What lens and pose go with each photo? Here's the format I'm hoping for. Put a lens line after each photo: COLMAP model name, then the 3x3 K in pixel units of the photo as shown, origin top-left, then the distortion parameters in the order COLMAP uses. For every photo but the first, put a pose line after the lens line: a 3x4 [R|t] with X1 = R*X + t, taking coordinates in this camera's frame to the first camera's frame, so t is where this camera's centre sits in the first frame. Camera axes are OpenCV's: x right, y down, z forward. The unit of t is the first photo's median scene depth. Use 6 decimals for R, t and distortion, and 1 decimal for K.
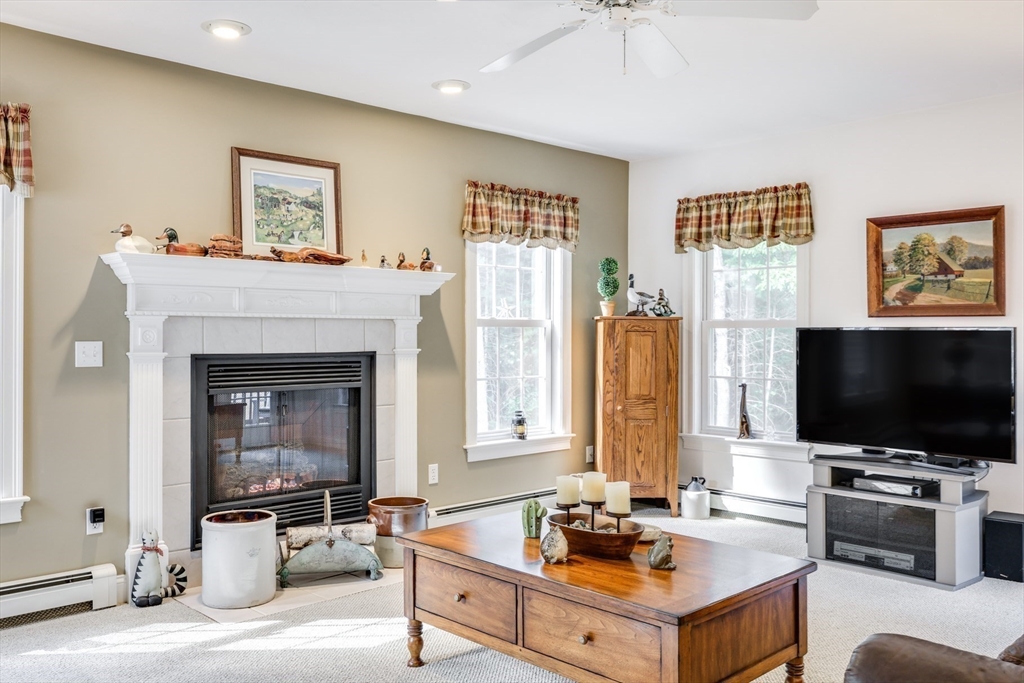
lens RADIAL K [[853.9, 0, 511.7], [0, 853.9, 335.9], [0, 0, 1]] dist [0.002819, 0.005097]
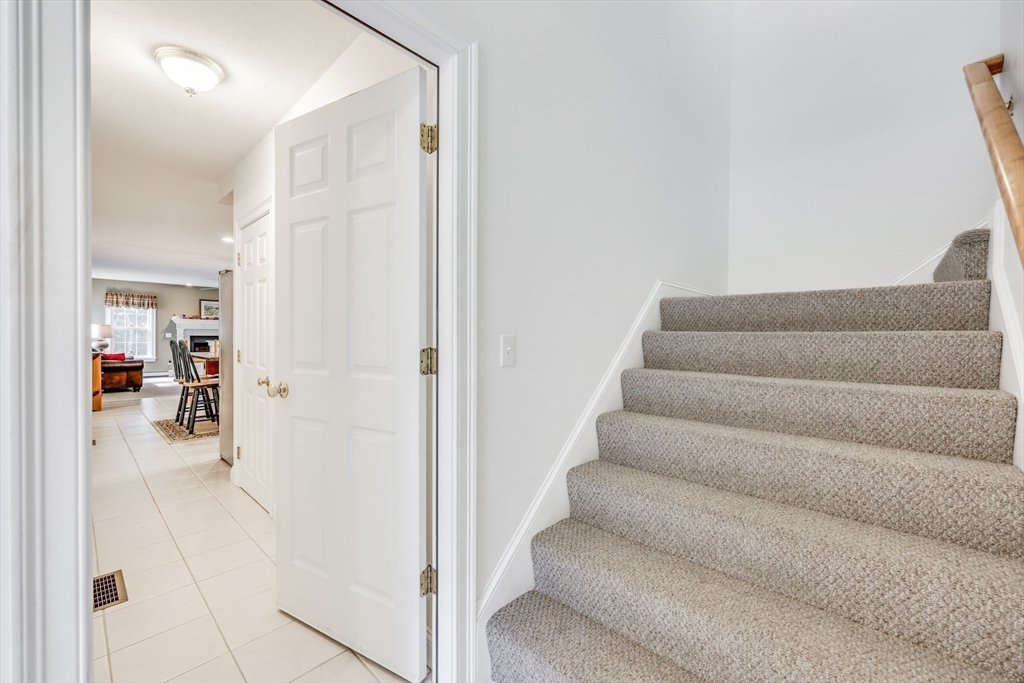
lens RADIAL K [[409.1, 0, 510.7], [0, 409.1, 343.2], [0, 0, 1]] dist [-0.000812, -0.000013]
pose [[0.999093, -0.002304, 0.042526, 1.608578], [0.001901, 0.999953, 0.009519, 0.048942], [-0.042546, -0.009430, 0.999050, -1.786175]]
